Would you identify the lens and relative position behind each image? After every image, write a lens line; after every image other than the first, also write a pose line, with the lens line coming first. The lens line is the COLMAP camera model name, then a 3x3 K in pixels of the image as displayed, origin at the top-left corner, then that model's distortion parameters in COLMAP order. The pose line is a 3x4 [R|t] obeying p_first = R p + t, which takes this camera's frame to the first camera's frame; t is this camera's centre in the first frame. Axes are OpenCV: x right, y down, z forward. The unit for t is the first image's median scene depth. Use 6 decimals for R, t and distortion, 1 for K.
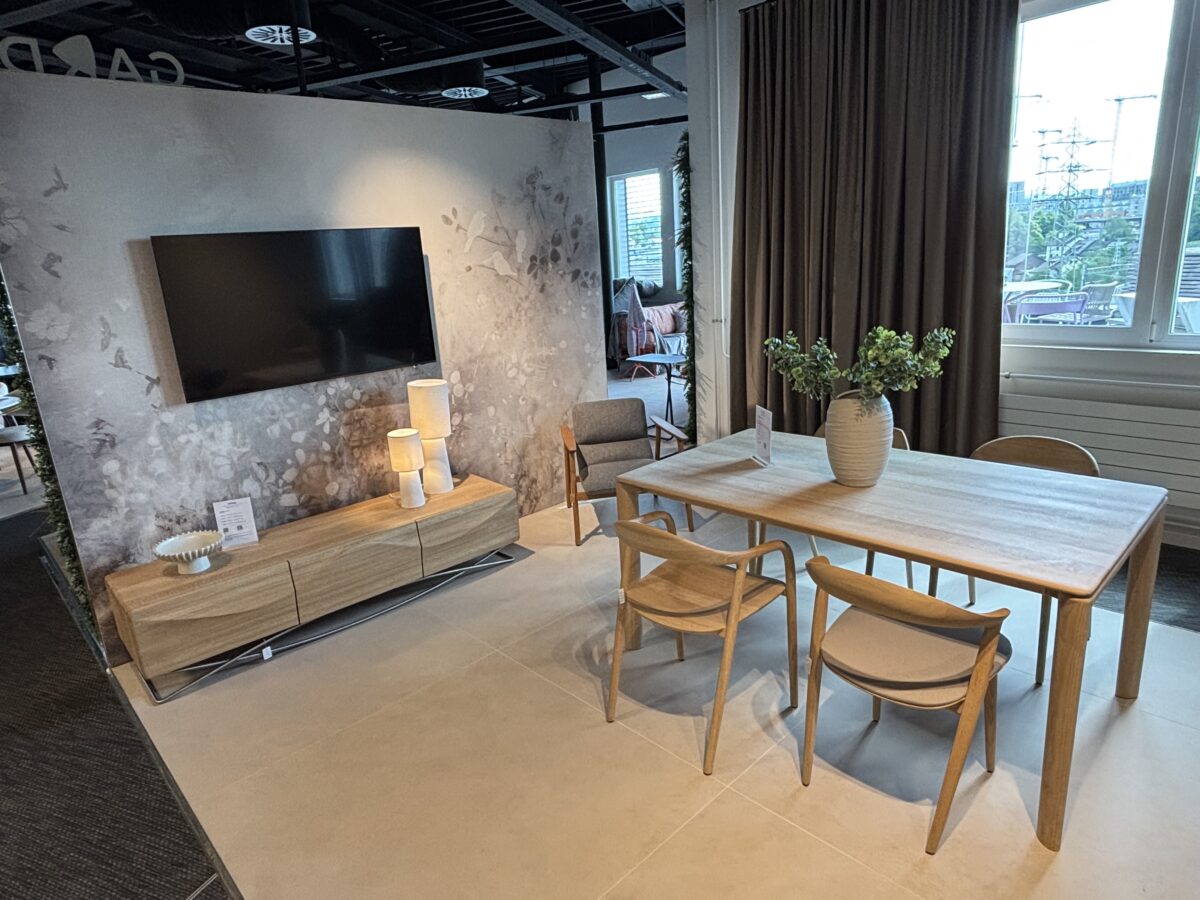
lens RADIAL K [[732.2, 0, 600.0], [0, 732.2, 450.0], [0, 0, 1]] dist [0.020041, -0.035609]
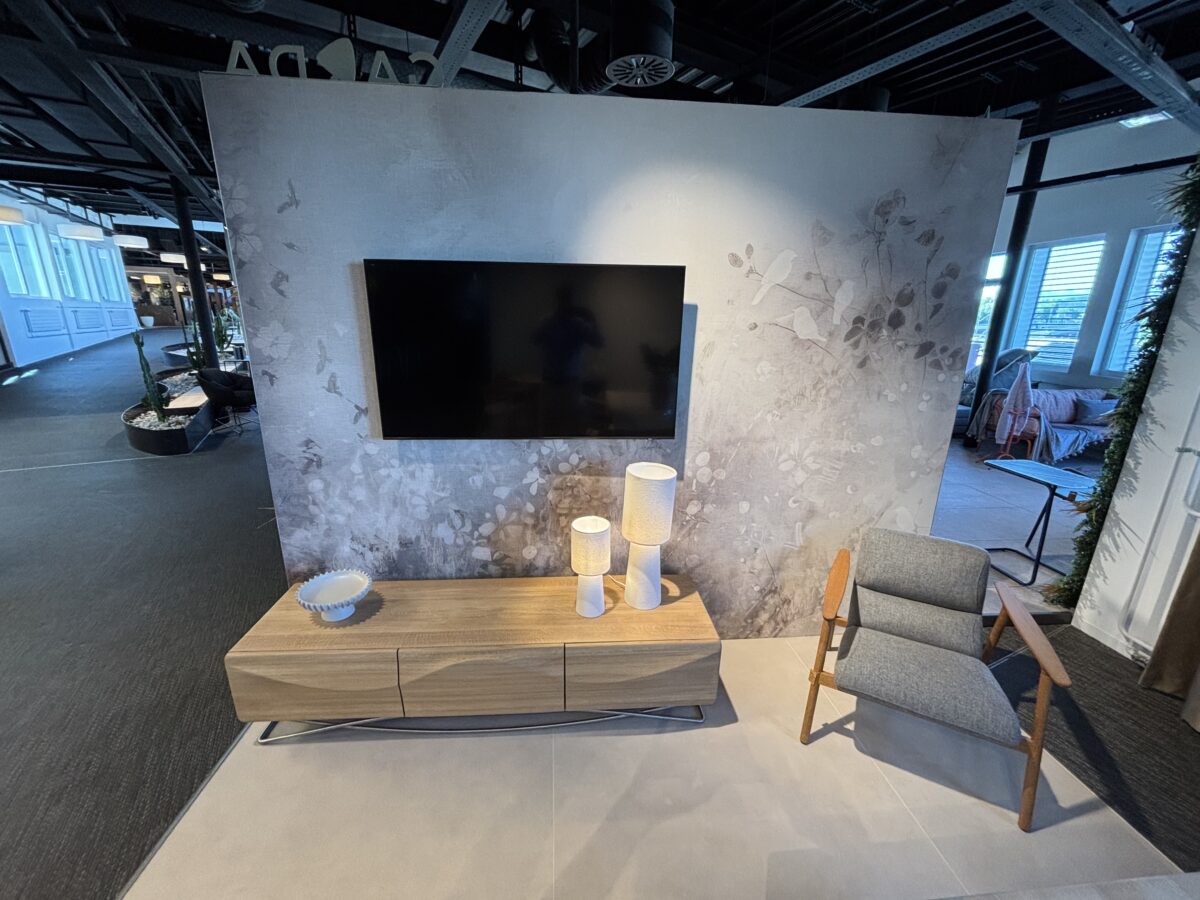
lens RADIAL K [[482.4, 0, 600.0], [0, 482.4, 450.0], [0, 0, 1]] dist [-0.000160, -0.000103]
pose [[0.777199, 0.238303, -0.582386, 0.021698], [-0.226898, 0.969385, 0.093860, -0.146632], [0.586924, 0.059194, 0.807476, 0.558767]]
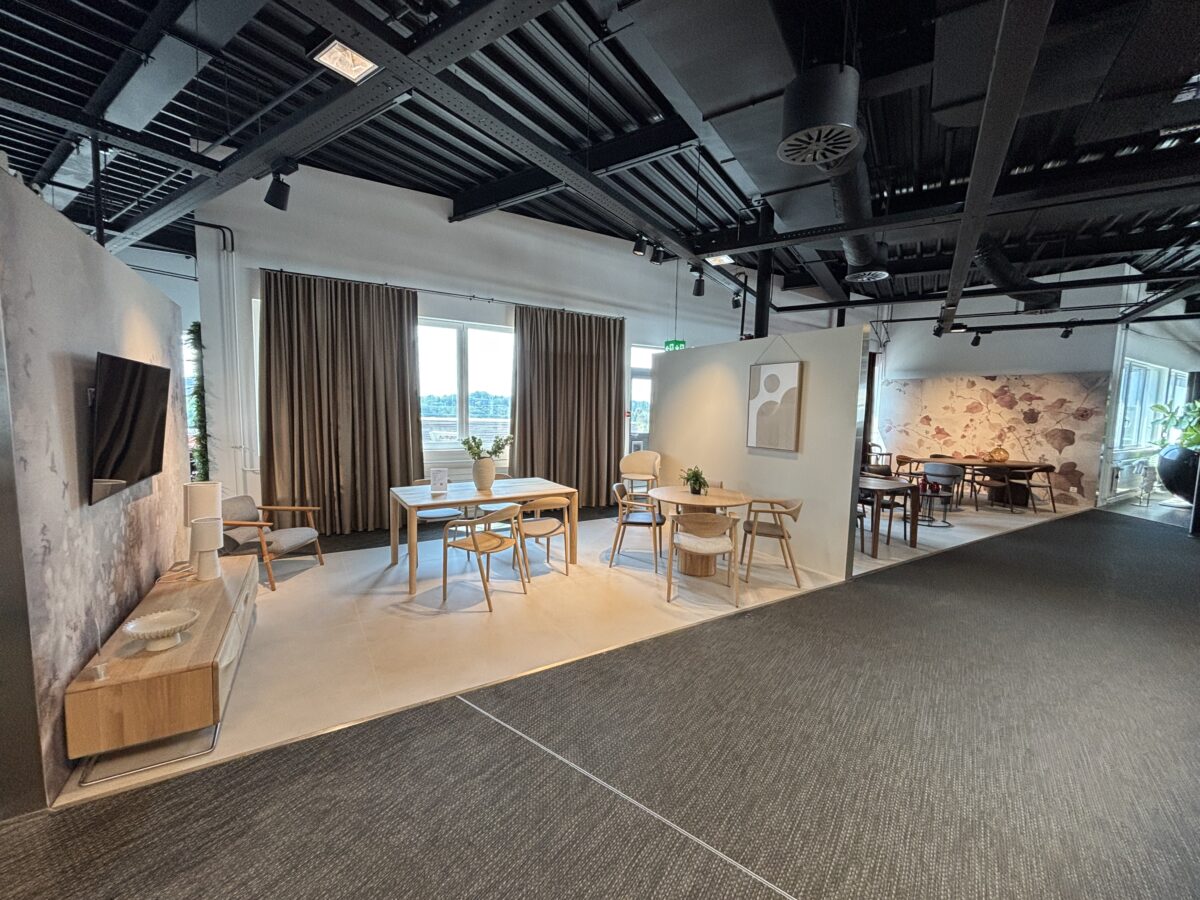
lens RADIAL K [[482.4, 0, 600.0], [0, 482.4, 450.0], [0, 0, 1]] dist [-0.000160, -0.000103]
pose [[0.210522, -0.019454, 0.977396, -0.922370], [0.221339, 0.974787, -0.028272, 0.033643], [-0.952202, 0.222288, 0.209520, 0.122412]]
